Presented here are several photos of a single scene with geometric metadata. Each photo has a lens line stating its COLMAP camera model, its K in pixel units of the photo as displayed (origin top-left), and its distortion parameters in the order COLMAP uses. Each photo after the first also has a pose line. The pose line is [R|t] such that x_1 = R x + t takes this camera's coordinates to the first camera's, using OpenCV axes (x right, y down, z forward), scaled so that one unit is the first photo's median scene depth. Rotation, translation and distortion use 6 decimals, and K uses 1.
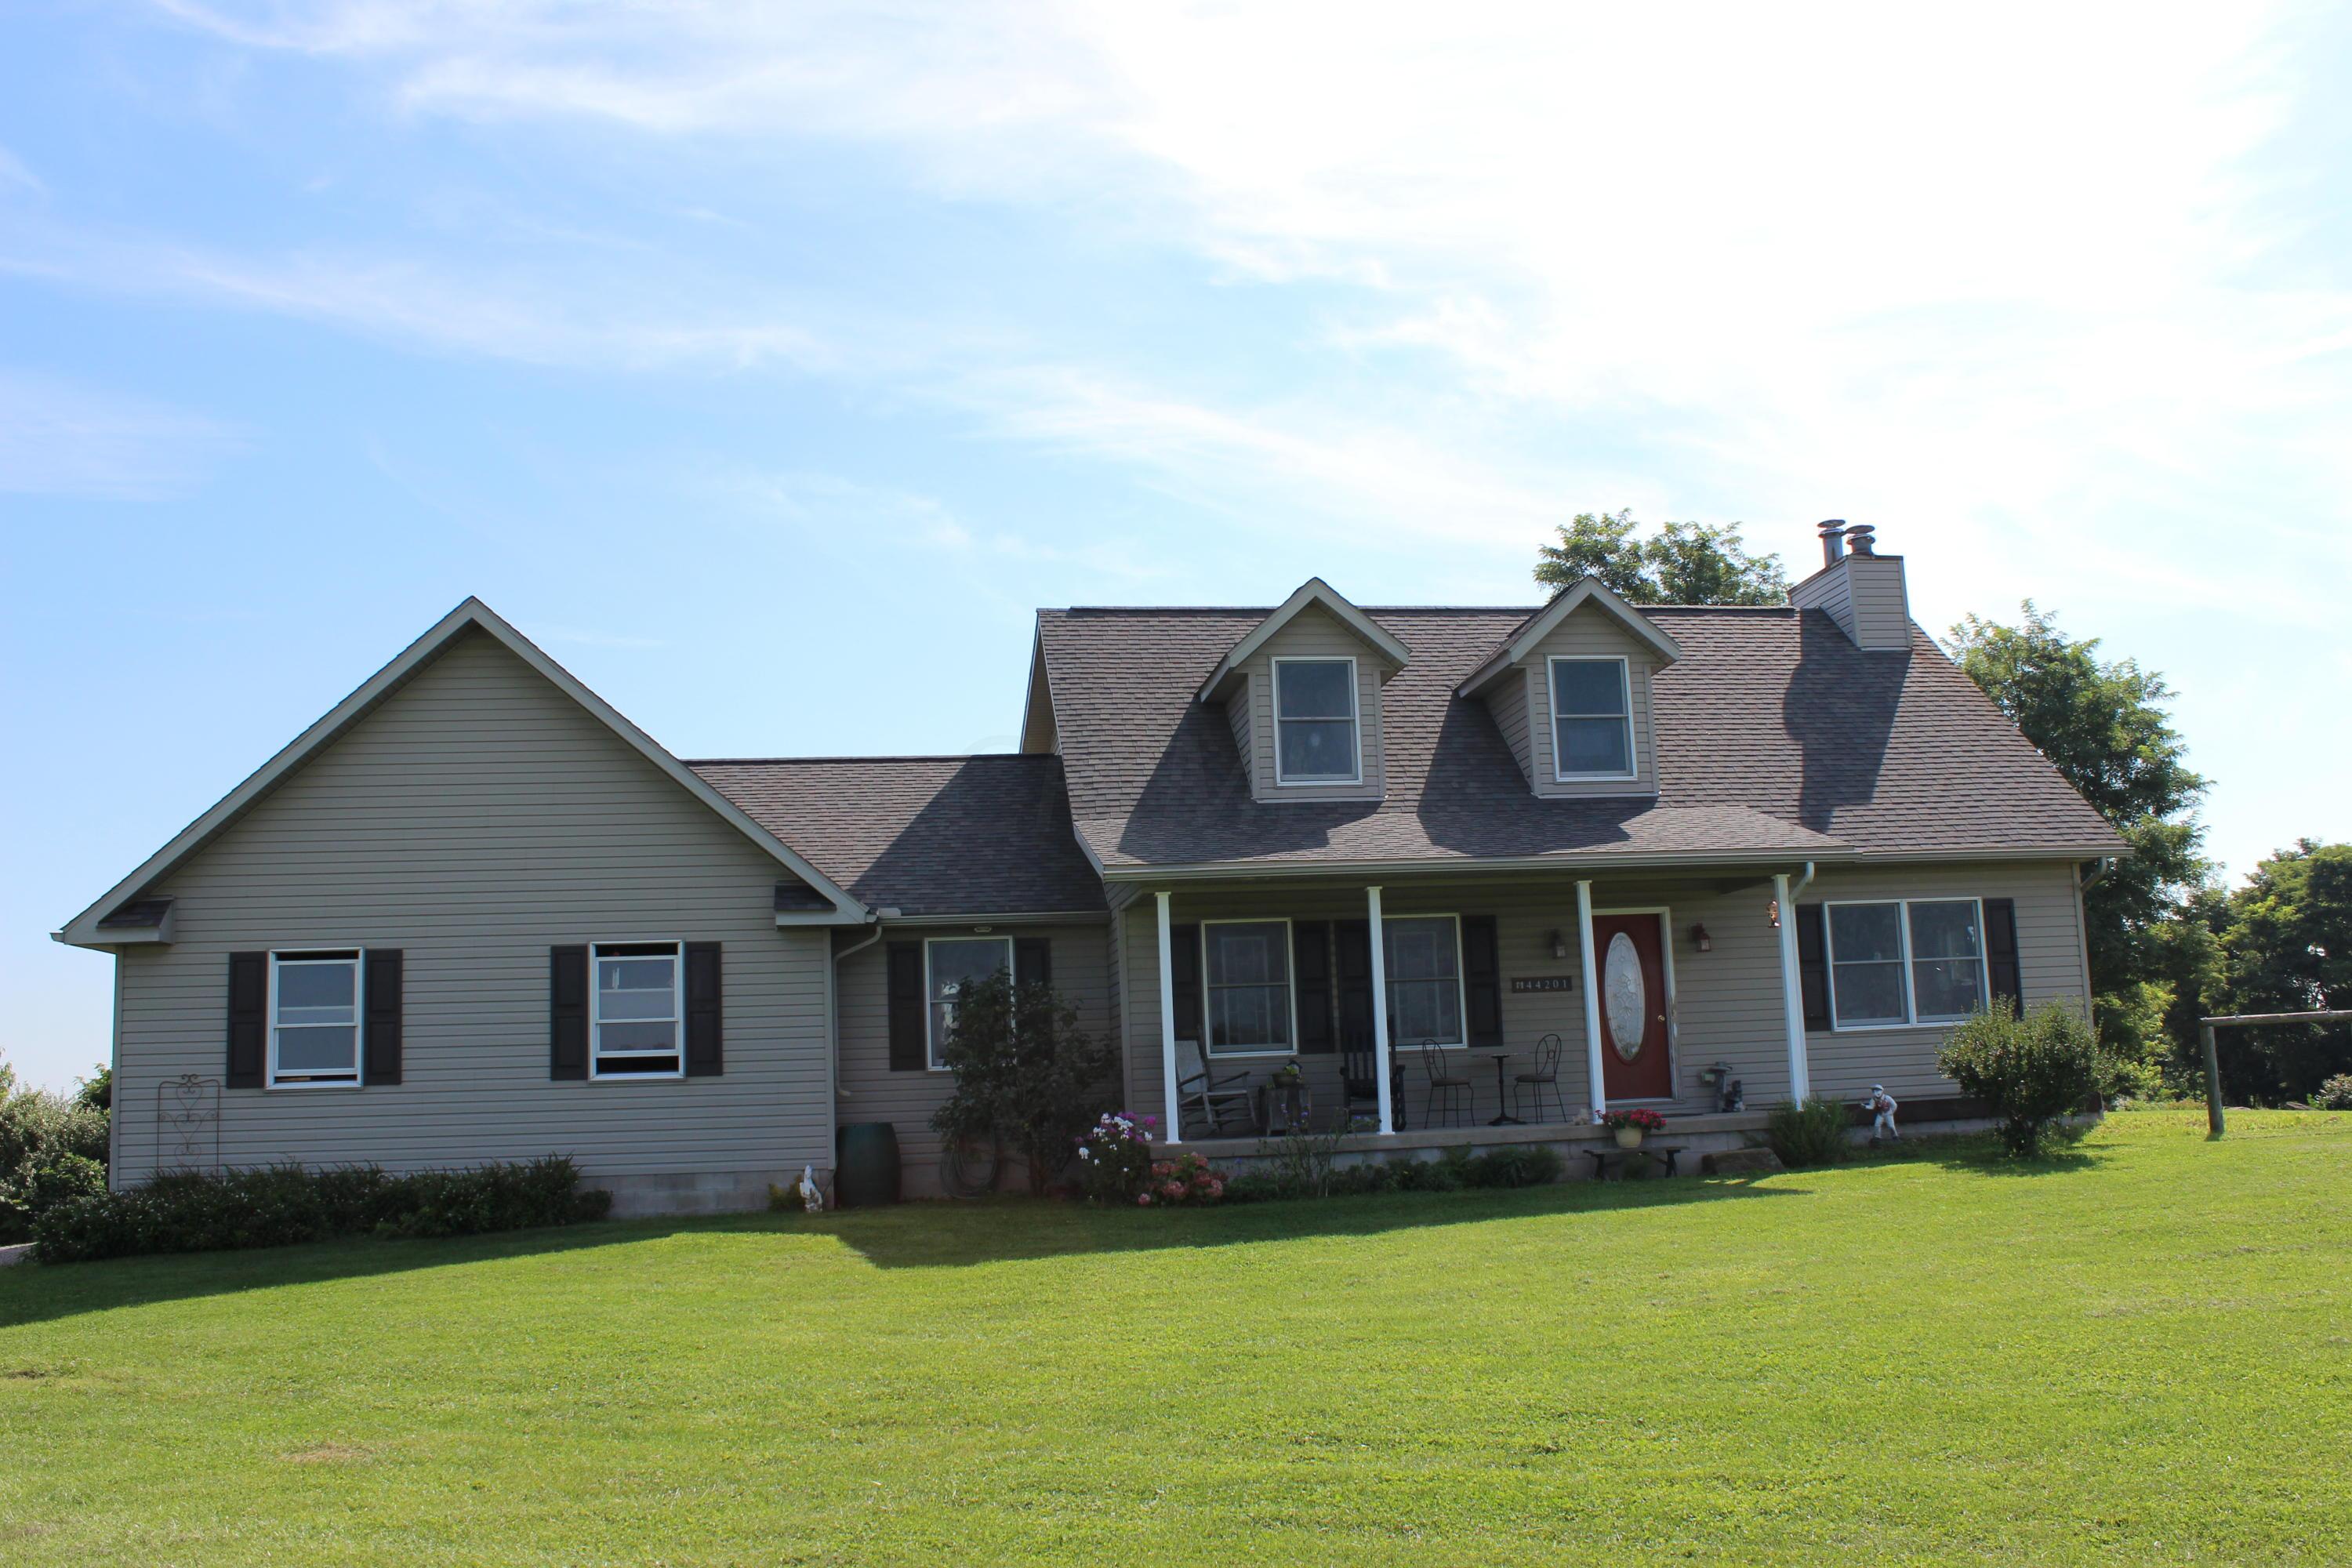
lens RADIAL K [[2108.5, 0, 1211.3], [0, 2108.5, 793.6], [0, 0, 1]] dist [-0.157775, 0.144041]
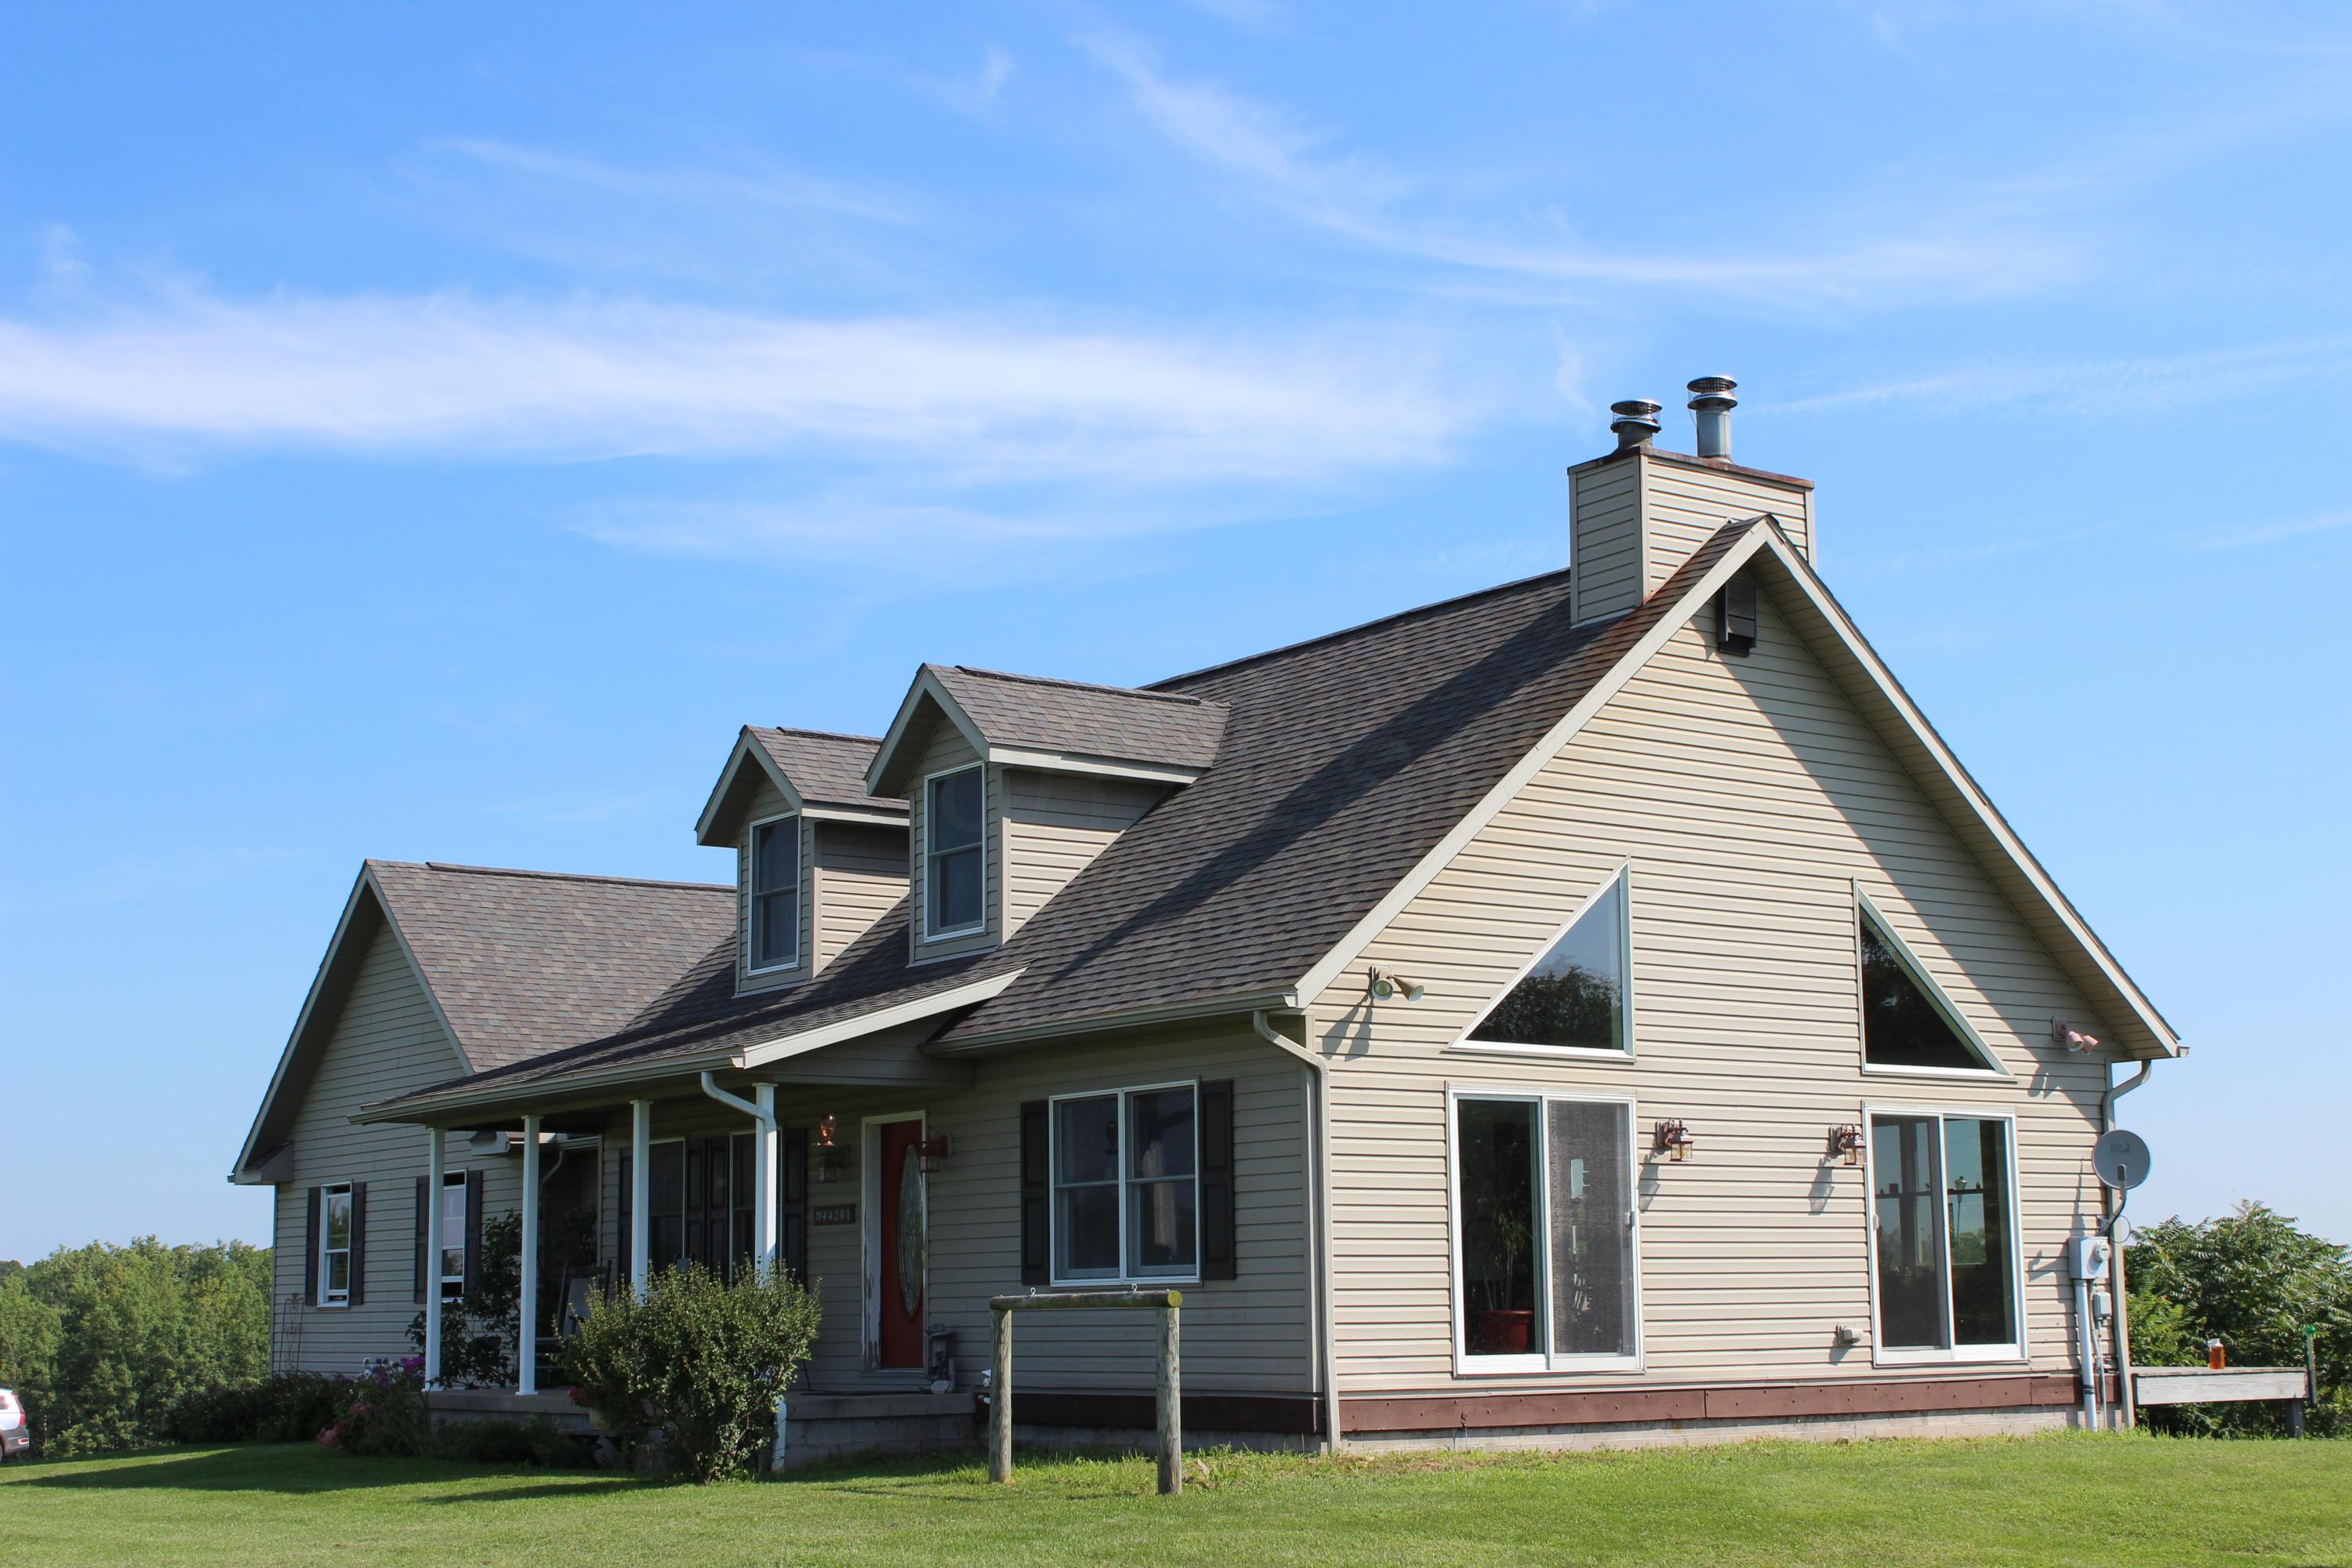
lens RADIAL K [[3234.6, 0, 1176.0], [0, 3234.6, 784.0], [0, 0, 1]] dist [-0.055304, 0.079994]
pose [[0.461020, -0.110054, -0.880539, 1.351058], [0.126725, 0.990275, -0.057421, 0.017542], [0.878295, -0.085114, 0.470483, 0.578861]]
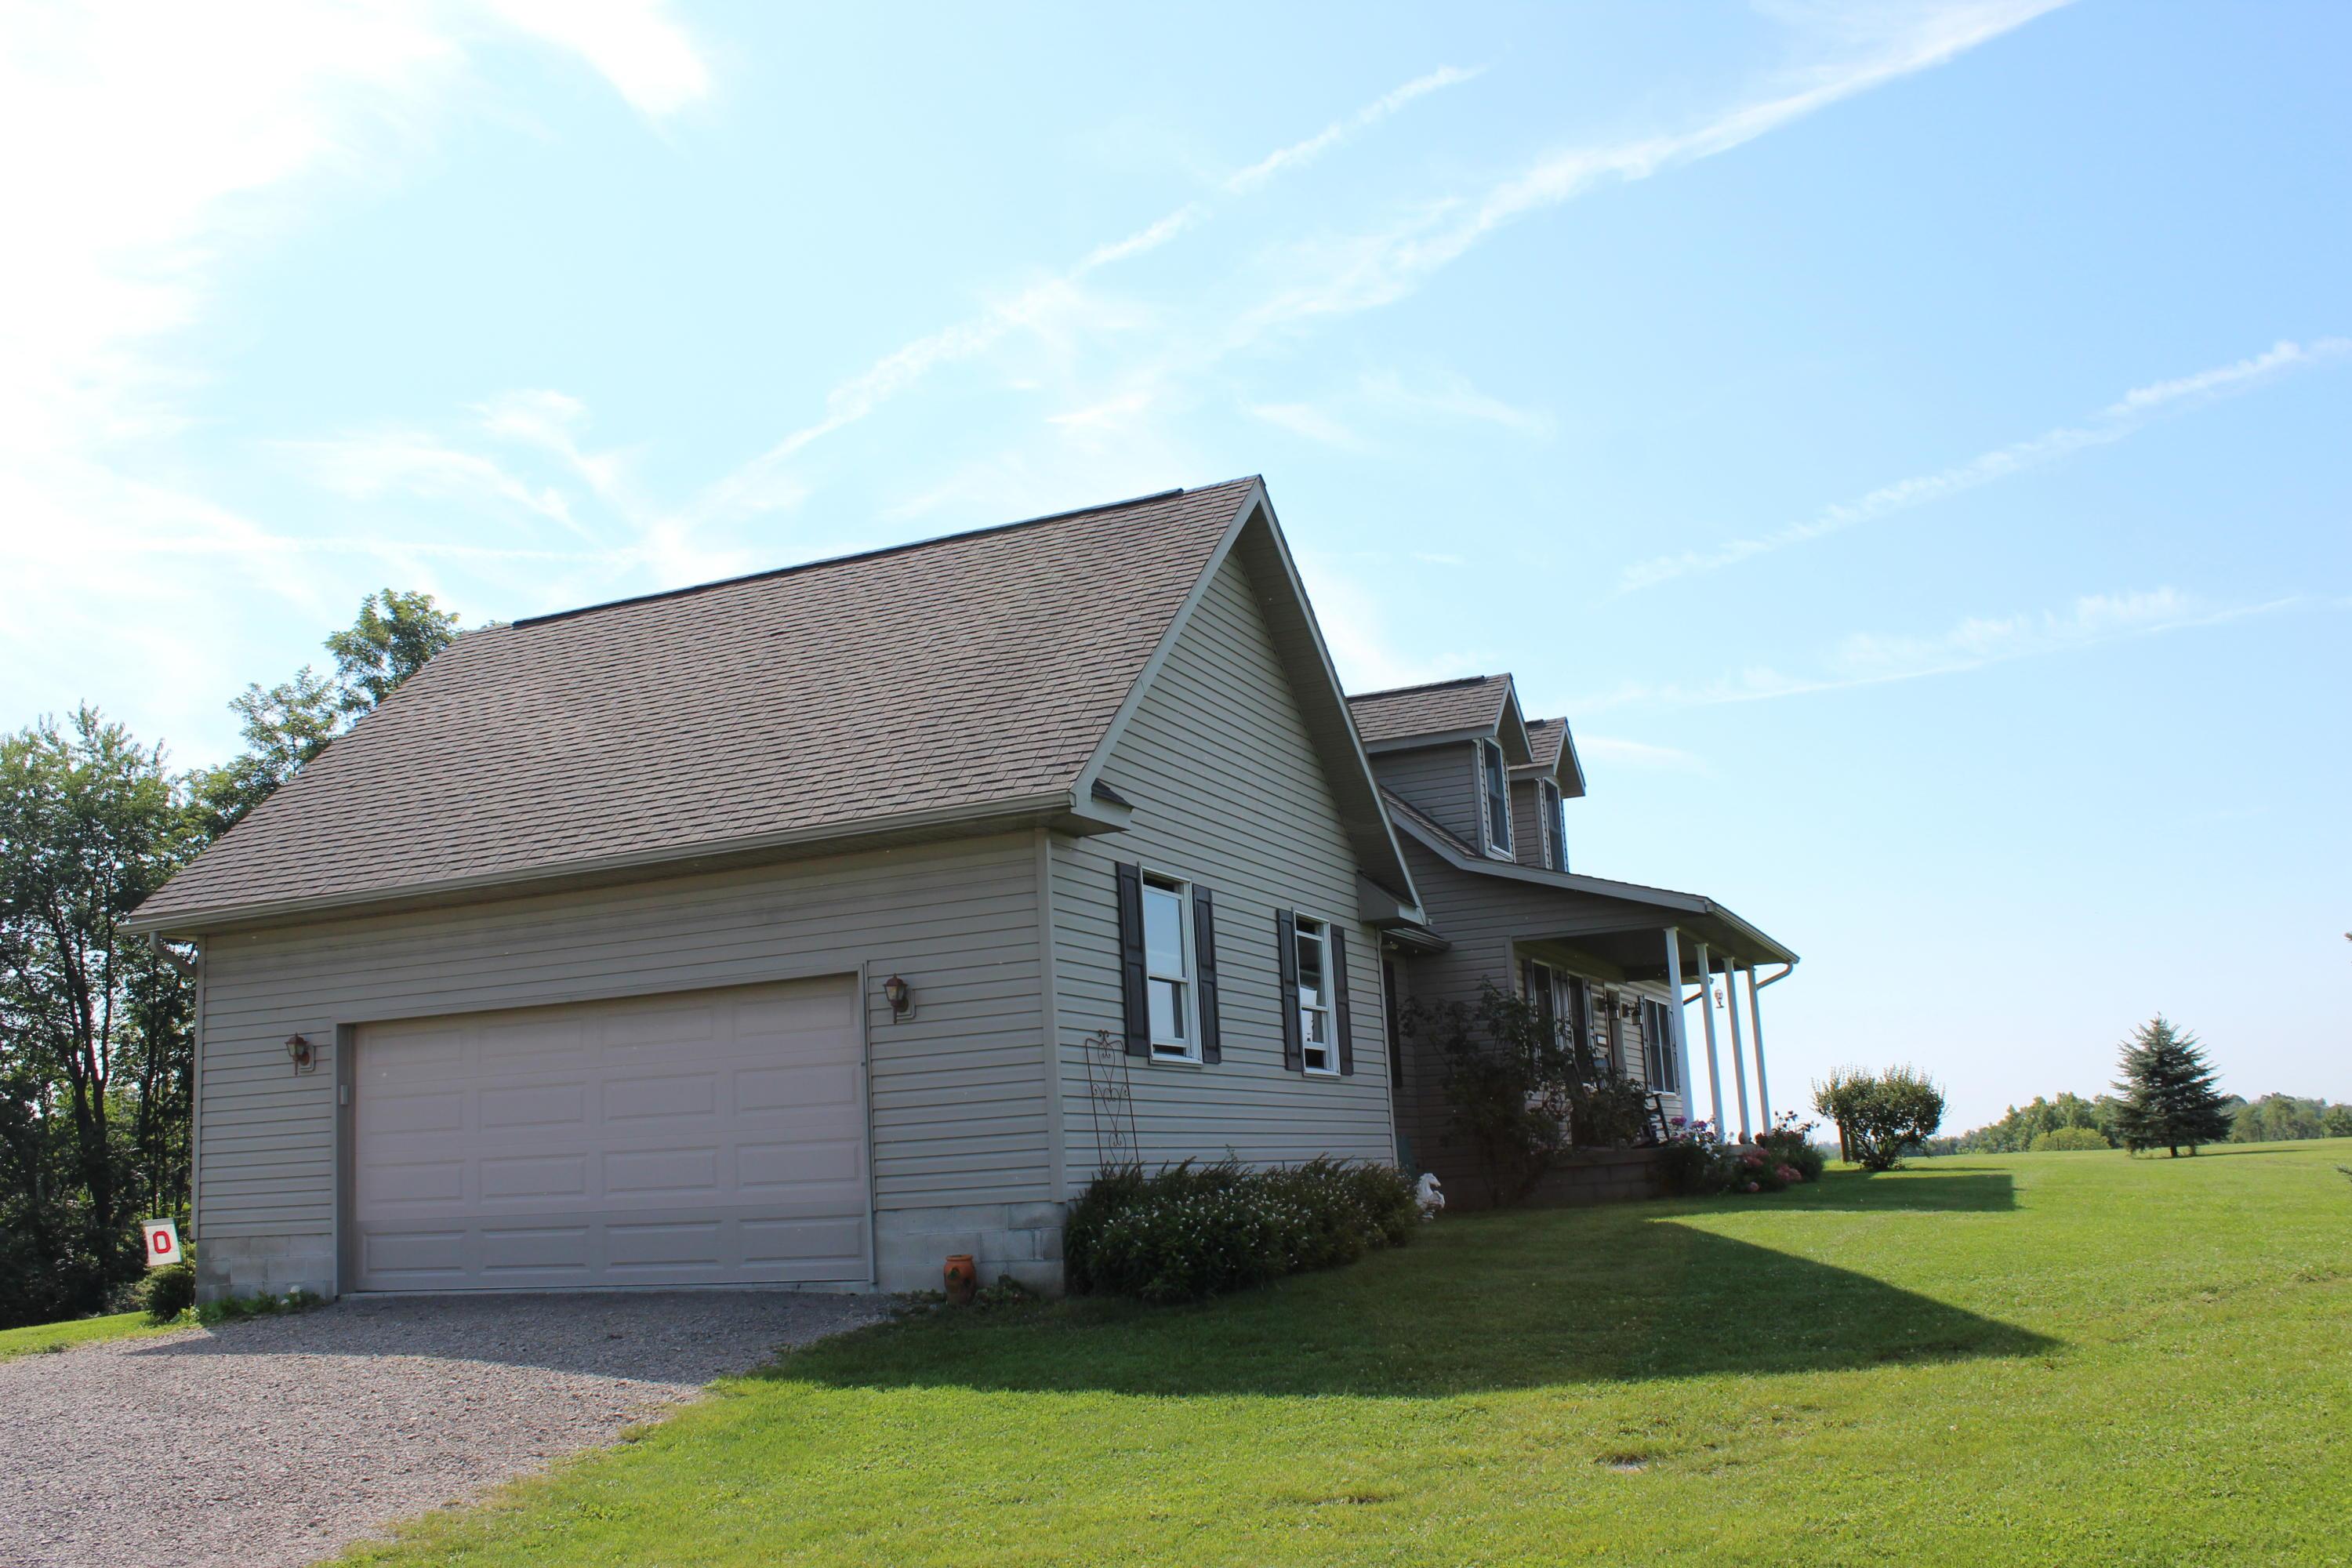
lens RADIAL K [[2107.8, 0, 1166.4], [0, 2107.8, 824.4], [0, 0, 1]] dist [-0.159507, 0.207237]
pose [[0.525949, 0.158662, 0.835586, -1.054573], [-0.092779, 0.987286, -0.129068, 0.153114], [-0.845440, -0.009642, 0.533983, 0.586224]]
